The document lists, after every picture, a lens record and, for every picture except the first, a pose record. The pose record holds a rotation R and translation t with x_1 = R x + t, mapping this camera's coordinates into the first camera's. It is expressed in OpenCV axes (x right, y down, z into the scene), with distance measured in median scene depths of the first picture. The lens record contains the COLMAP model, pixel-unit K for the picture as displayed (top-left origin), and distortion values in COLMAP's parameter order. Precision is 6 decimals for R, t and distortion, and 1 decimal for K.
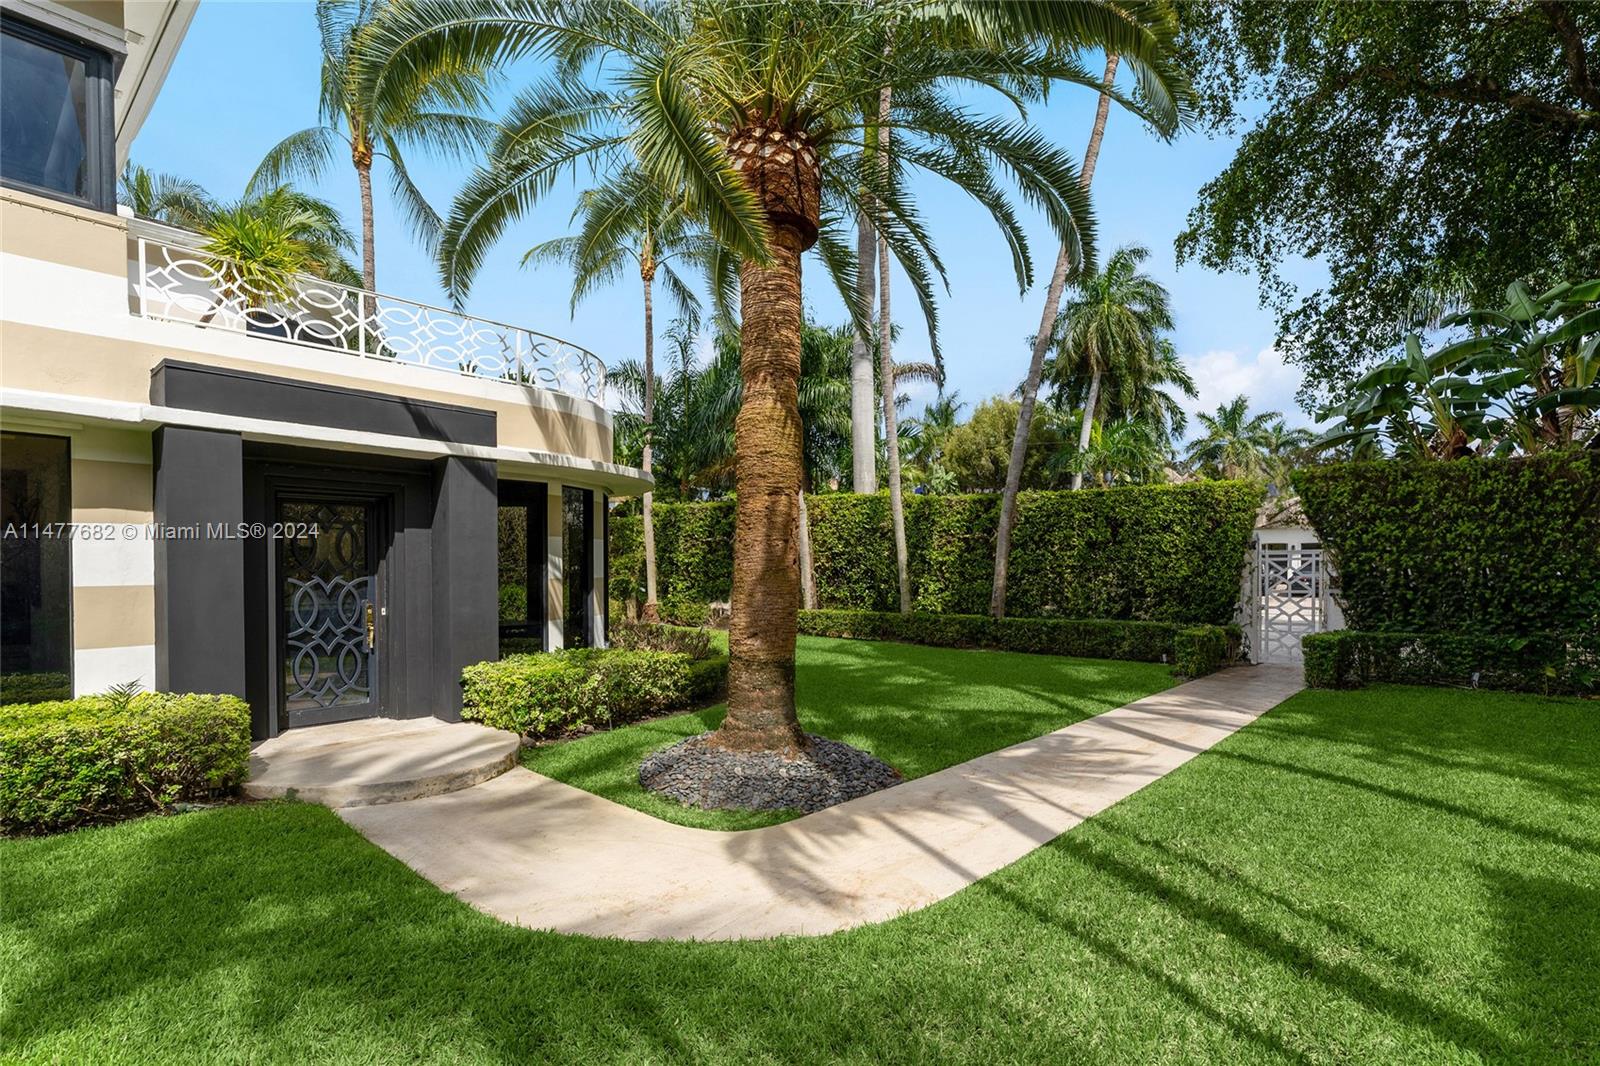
lens RADIAL K [[768.2, 0, 797.1], [0, 768.2, 569.0], [0, 0, 1]] dist [0.000143, 0.000109]
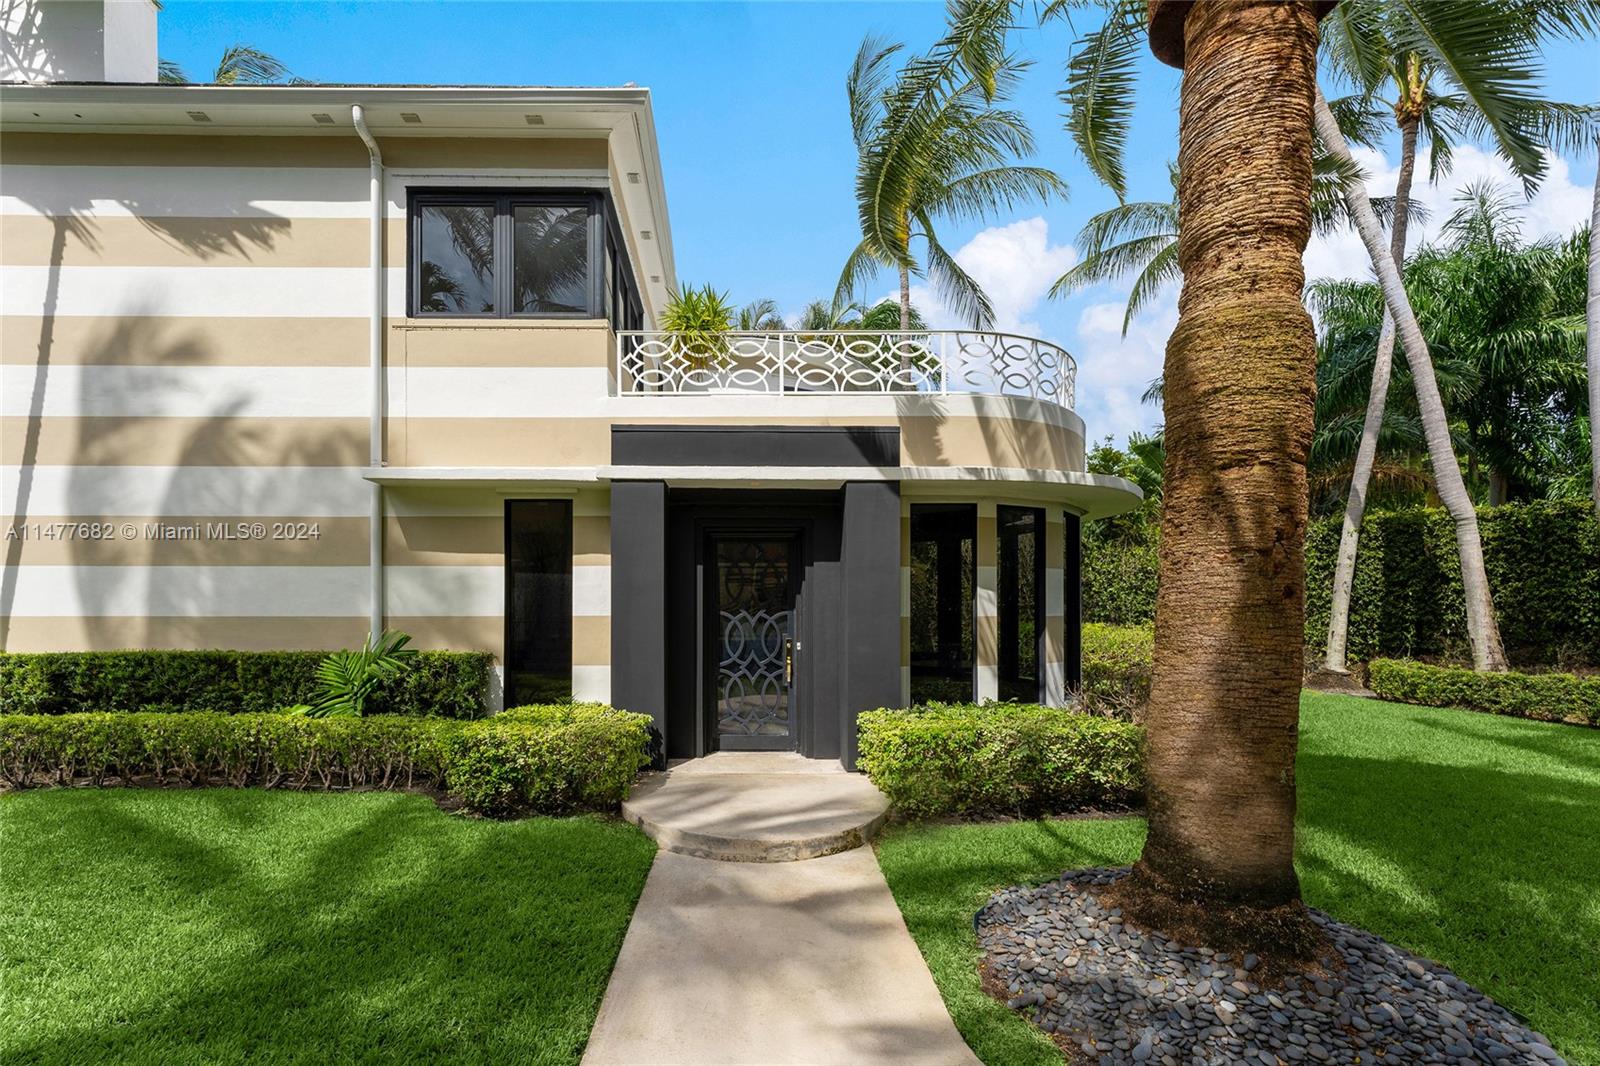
lens RADIAL K [[659.4, 0, 800.6], [0, 659.4, 596.8], [0, 0, 1]] dist [0.006025, 0.000413]
pose [[0.666299, -0.004121, -0.745673, 0.106241], [-0.006192, 0.999920, -0.011059, 0.000515], [0.745659, 0.011986, 0.666220, 0.444019]]
